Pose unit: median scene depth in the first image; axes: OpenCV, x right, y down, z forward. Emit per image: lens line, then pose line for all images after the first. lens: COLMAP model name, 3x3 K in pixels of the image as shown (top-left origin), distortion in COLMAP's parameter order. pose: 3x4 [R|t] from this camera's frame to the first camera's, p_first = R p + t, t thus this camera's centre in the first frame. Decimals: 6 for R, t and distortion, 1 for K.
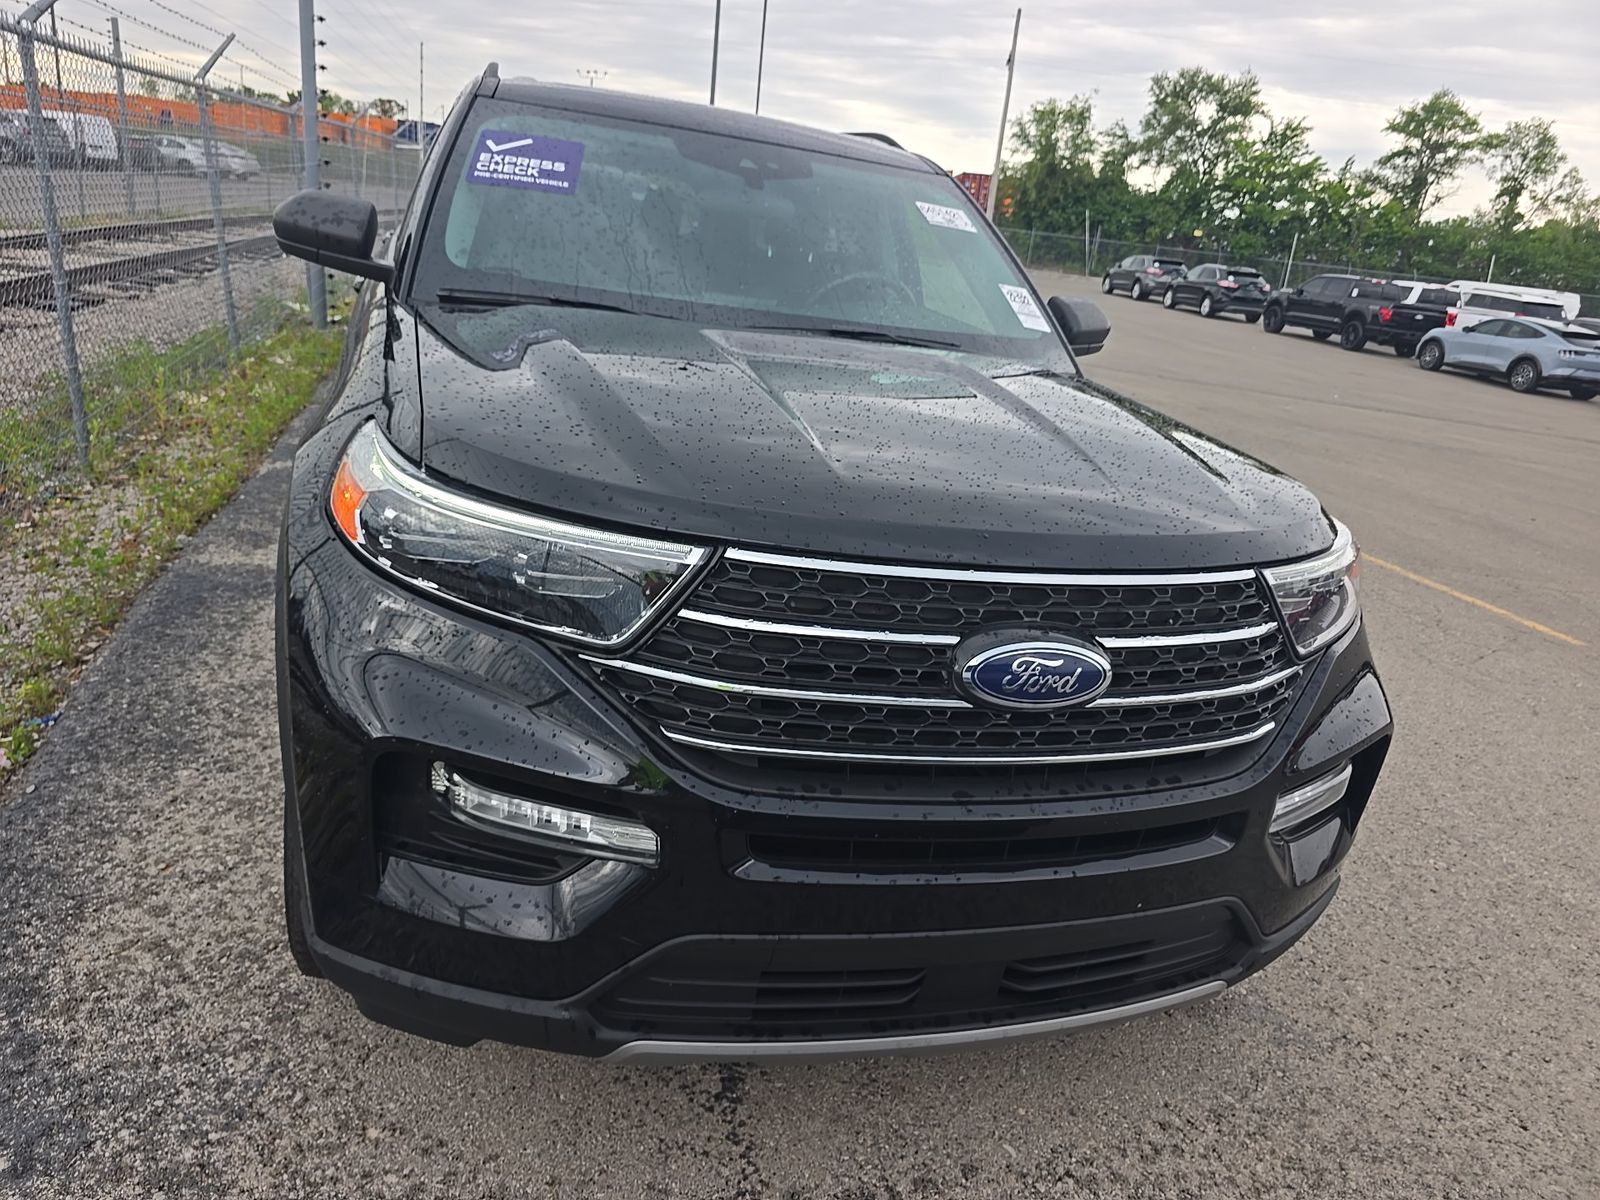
lens RADIAL K [[1076.7, 0, 812.4], [0, 1076.7, 614.9], [0, 0, 1]] dist [0.043314, -0.042410]
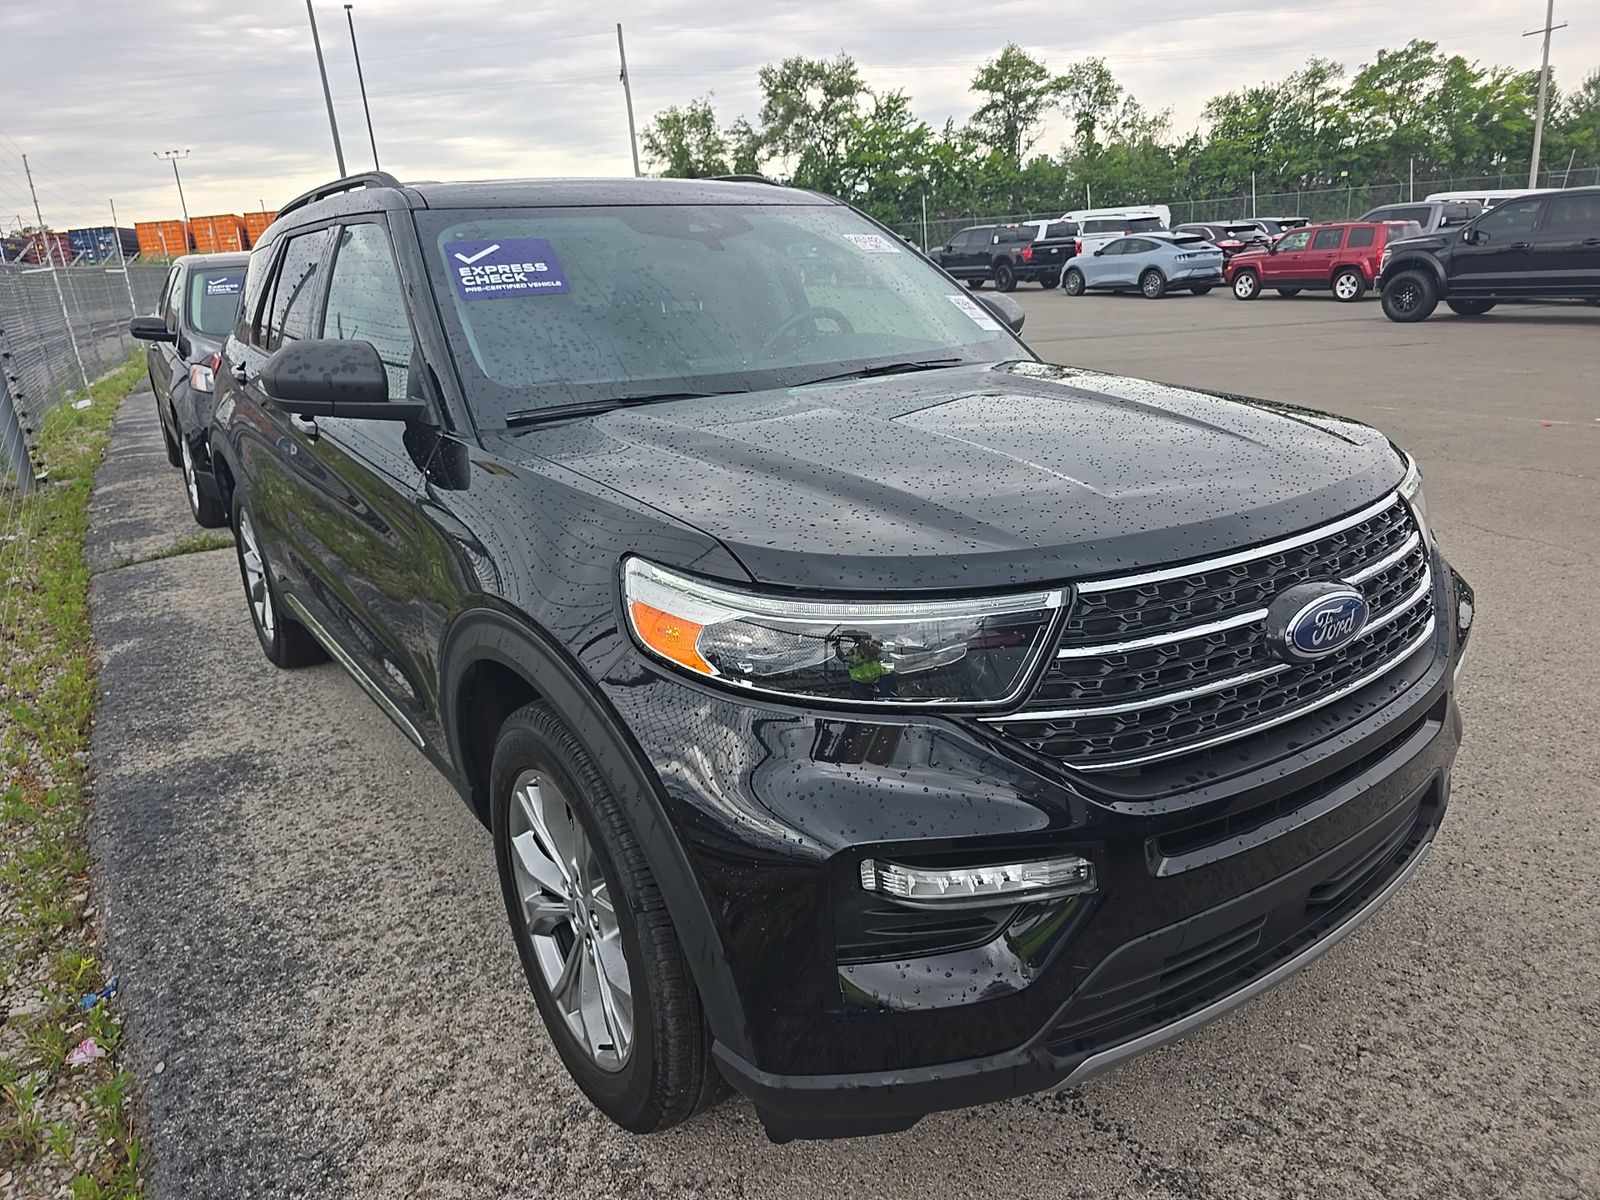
lens RADIAL K [[1076.7, 0, 823.2], [0, 1076.7, 613.0], [0, 0, 1]] dist [0.043314, -0.042410]
pose [[0.936216, -0.261362, 0.234927, -0.203840], [0.263959, 0.964307, 0.020904, -0.043994], [-0.232005, 0.042441, 0.971788, 0.004790]]
